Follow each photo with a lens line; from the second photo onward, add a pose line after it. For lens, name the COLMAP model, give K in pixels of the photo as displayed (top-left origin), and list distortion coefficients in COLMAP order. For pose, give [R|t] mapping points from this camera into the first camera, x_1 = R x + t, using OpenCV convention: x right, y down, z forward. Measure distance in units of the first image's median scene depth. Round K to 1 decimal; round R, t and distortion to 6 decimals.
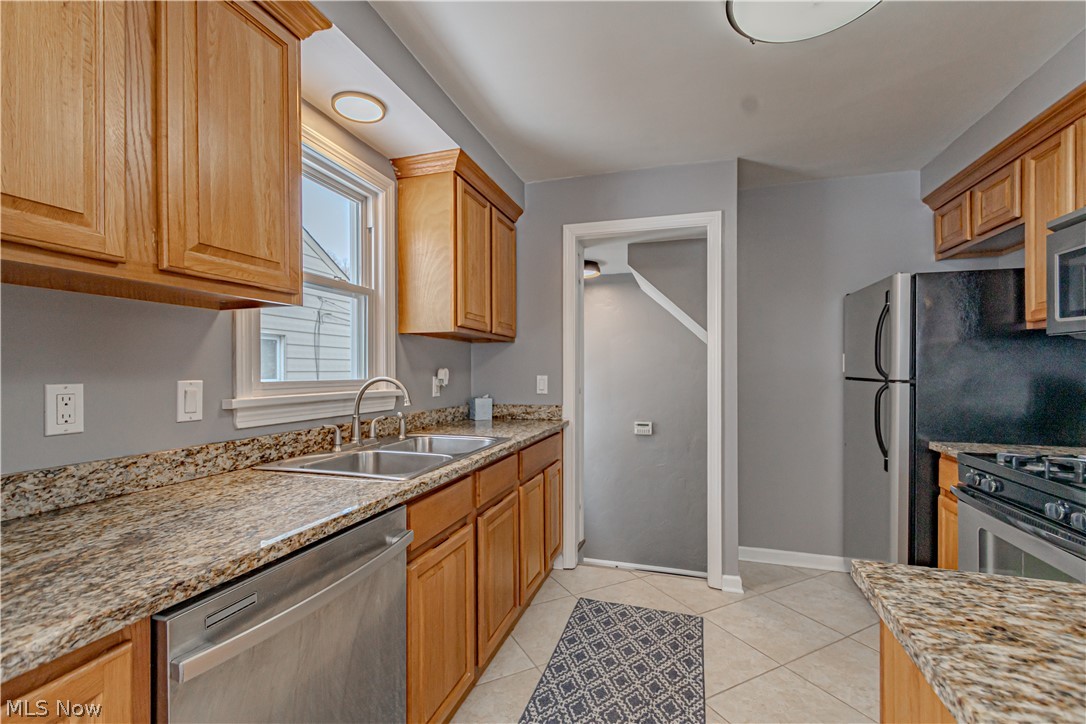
lens RADIAL K [[478.1, 0, 539.3], [0, 478.1, 371.1], [0, 0, 1]] dist [0.005196, -0.002831]
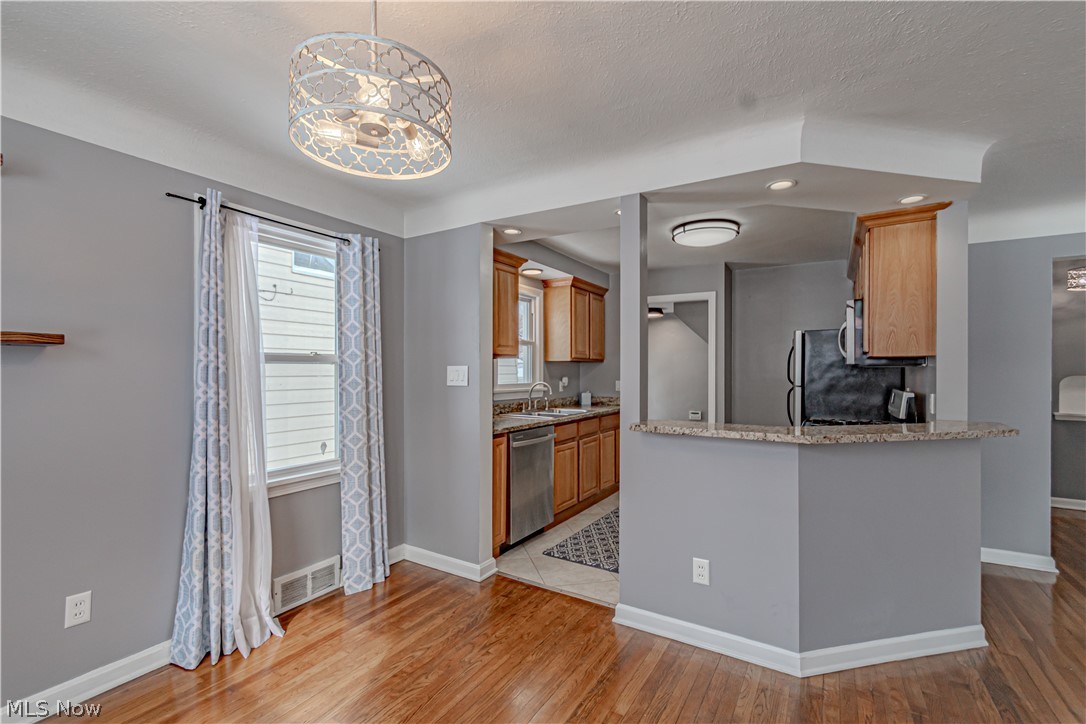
lens RADIAL K [[478.1, 0, 534.1], [0, 478.1, 369.2], [0, 0, 1]] dist [0.005196, -0.002831]
pose [[0.967270, 0.002289, -0.253741, 0.206744], [-0.003256, 0.999989, -0.003391, -0.036714], [0.253730, 0.004106, 0.967266, -1.103803]]
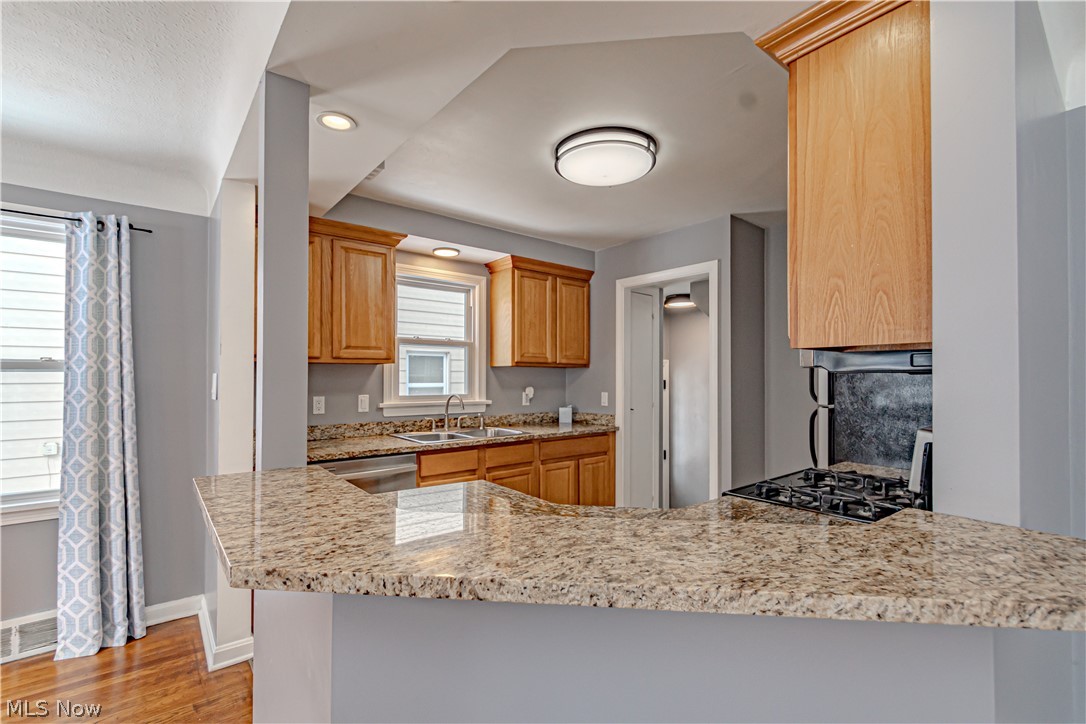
lens RADIAL K [[478.1, 0, 534.4], [0, 478.1, 371.8], [0, 0, 1]] dist [0.005196, -0.002831]
pose [[0.827868, -0.004063, -0.560908, 0.801592], [-0.002755, 0.999932, -0.011309, -0.043912], [0.560916, 0.010908, 0.827801, -0.304571]]
